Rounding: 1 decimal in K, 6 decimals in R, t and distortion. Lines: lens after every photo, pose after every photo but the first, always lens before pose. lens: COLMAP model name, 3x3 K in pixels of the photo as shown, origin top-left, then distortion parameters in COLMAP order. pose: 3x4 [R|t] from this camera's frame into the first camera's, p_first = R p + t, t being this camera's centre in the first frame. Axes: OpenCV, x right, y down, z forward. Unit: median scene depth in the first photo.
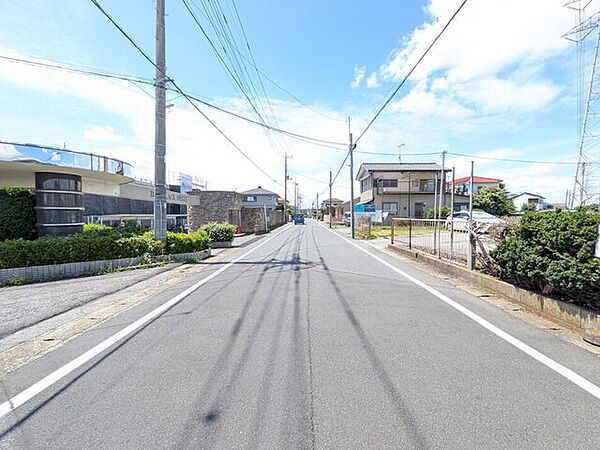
lens RADIAL K [[242.8, 0, 302.6], [0, 242.8, 225.9], [0, 0, 1]] dist [0.001878, 0.000125]
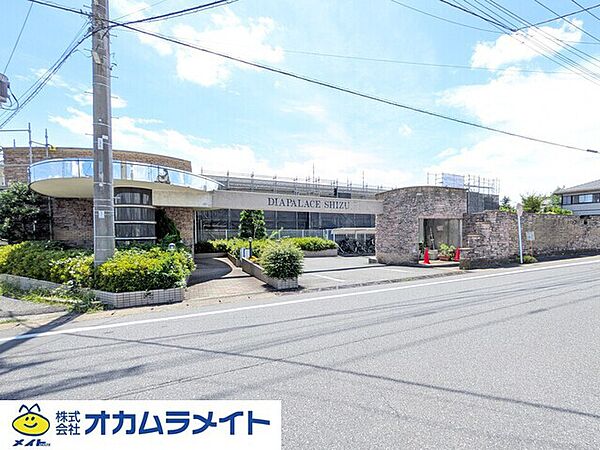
lens RADIAL K [[270.4, 0, 348.8], [0, 270.4, 232.8], [0, 0, 1]] dist [0.002328, 0.000664]
pose [[0.477387, 0.009519, -0.878642, 0.396908], [-0.034063, 0.999390, -0.007680, -0.048195], [0.878033, 0.033595, 0.477420, 1.203589]]
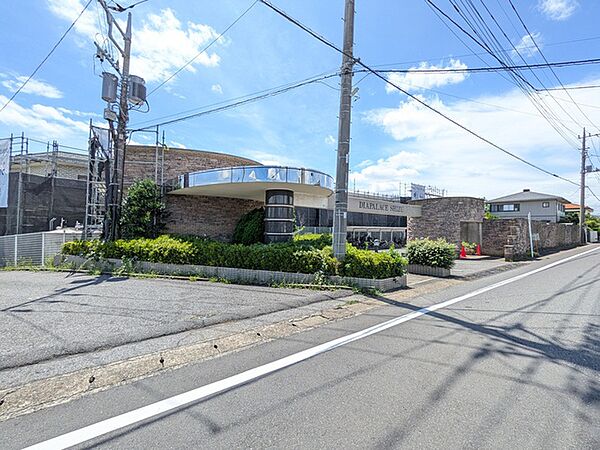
lens RADIAL K [[242.8, 0, 302.6], [0, 242.8, 225.9], [0, 0, 1]] dist [0.001878, 0.000125]
pose [[0.597735, 0.009948, -0.801632, 0.001649], [-0.053515, 0.998188, -0.027516, -0.017370], [0.799906, 0.059347, 0.597184, 0.390179]]
